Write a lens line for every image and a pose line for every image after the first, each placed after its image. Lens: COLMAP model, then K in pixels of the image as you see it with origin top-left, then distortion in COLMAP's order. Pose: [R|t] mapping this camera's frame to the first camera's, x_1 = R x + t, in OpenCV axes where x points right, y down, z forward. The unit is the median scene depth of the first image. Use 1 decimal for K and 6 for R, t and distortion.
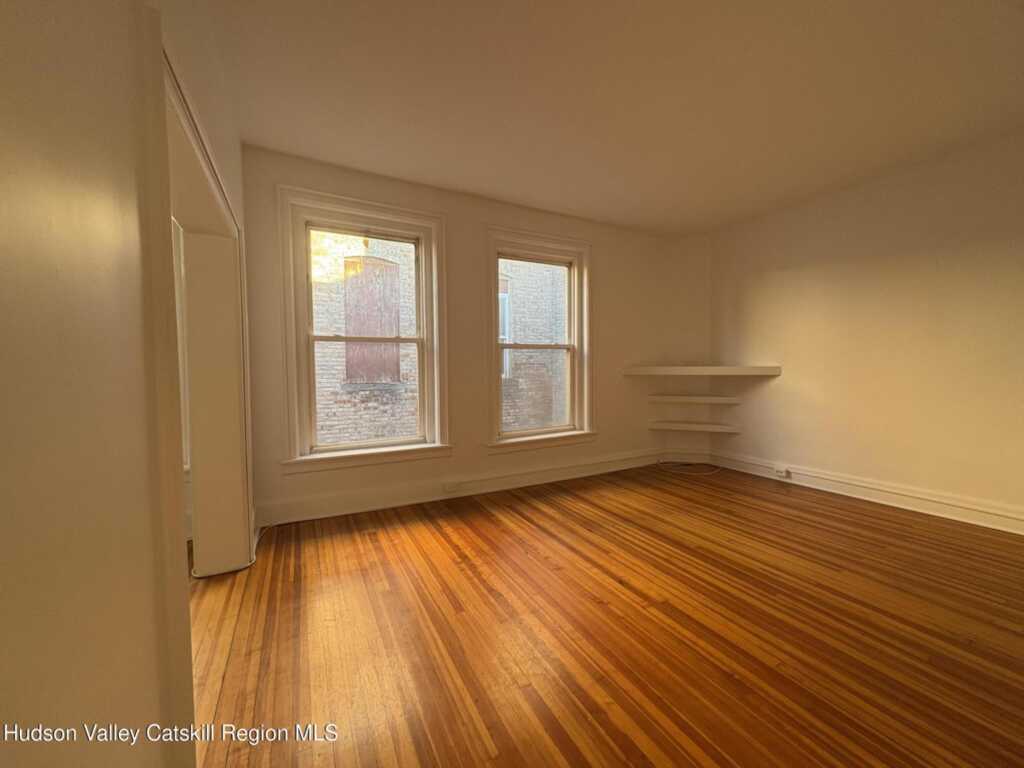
lens RADIAL K [[405.1, 0, 512.0], [0, 405.1, 384.0], [0, 0, 1]] dist [-0.003668, -0.000557]
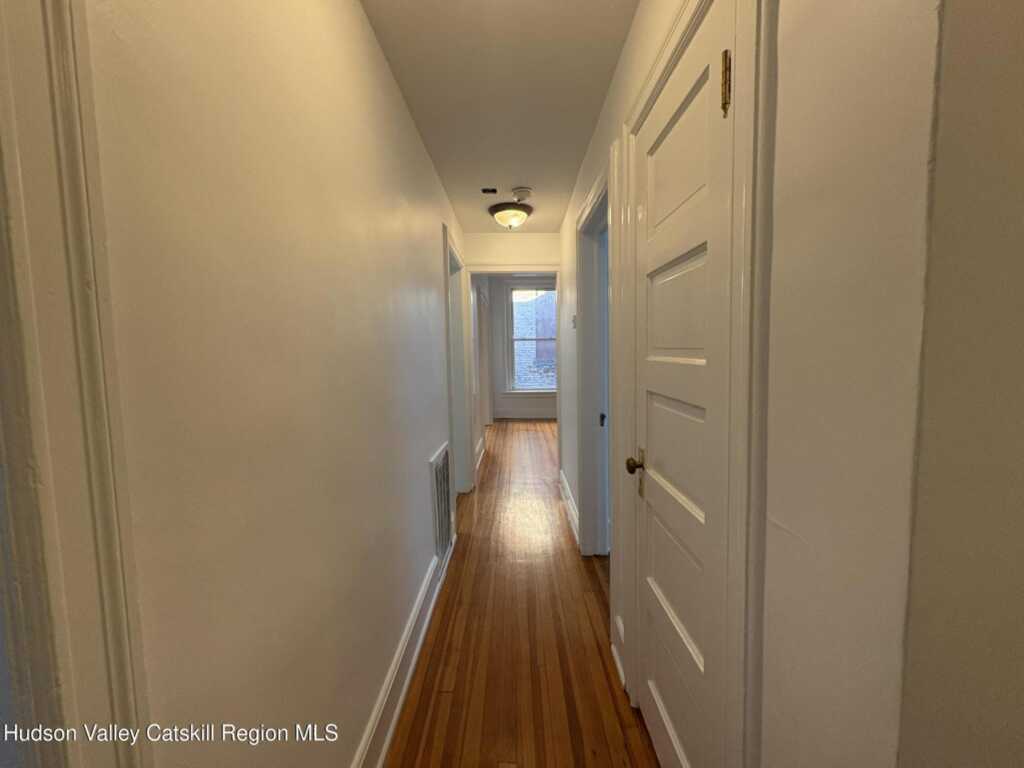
lens RADIAL K [[405.1, 0, 512.0], [0, 405.1, 384.0], [0, 0, 1]] dist [-0.003668, -0.000557]
pose [[0.878149, 0.024773, -0.477746, 0.541526], [-0.000861, 0.998738, 0.050207, 0.017323], [0.478387, -0.043678, 0.877062, -0.921455]]
